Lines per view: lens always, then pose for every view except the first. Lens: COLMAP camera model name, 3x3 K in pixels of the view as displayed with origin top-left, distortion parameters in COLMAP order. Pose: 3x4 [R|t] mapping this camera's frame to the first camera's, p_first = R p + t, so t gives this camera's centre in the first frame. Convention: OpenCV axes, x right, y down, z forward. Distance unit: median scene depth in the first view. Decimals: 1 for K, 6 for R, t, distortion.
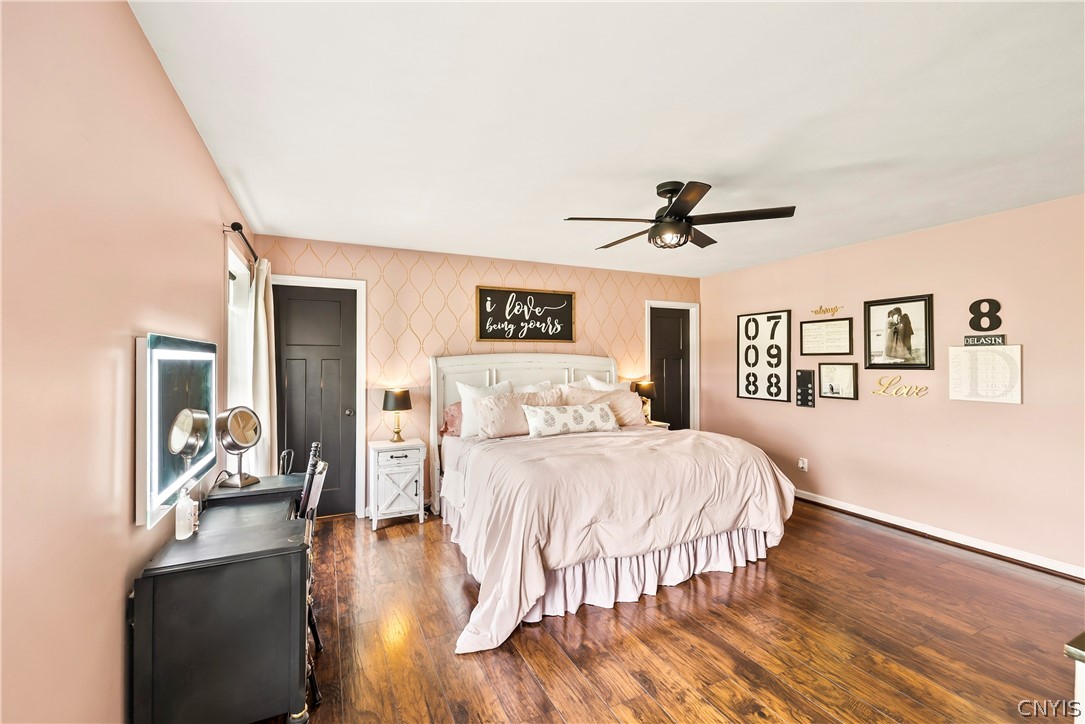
lens RADIAL K [[456.1, 0, 542.5], [0, 456.1, 360.5], [0, 0, 1]] dist [-0.000291, -0.000047]
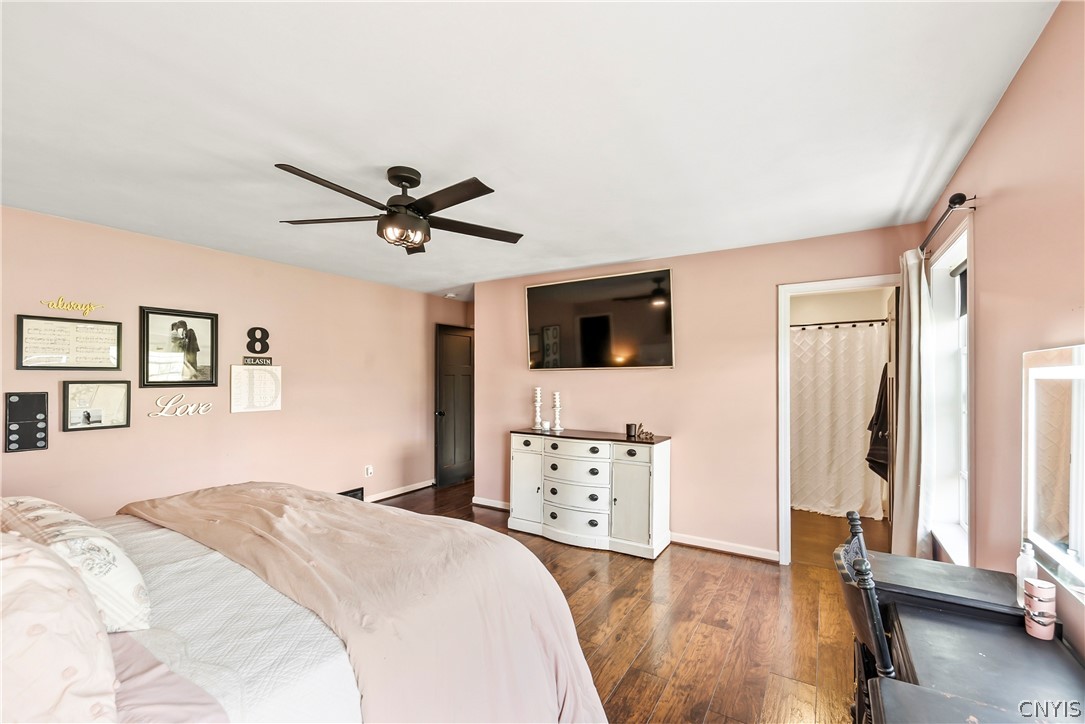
lens RADIAL K [[456.1, 0, 541.7], [0, 456.1, 371.1], [0, 0, 1]] dist [-0.000291, -0.000047]
pose [[-0.534456, 0.011193, 0.845122, -0.403479], [-0.001248, 0.999901, -0.014032, -0.001010], [-0.845195, -0.008554, -0.534389, 0.877456]]
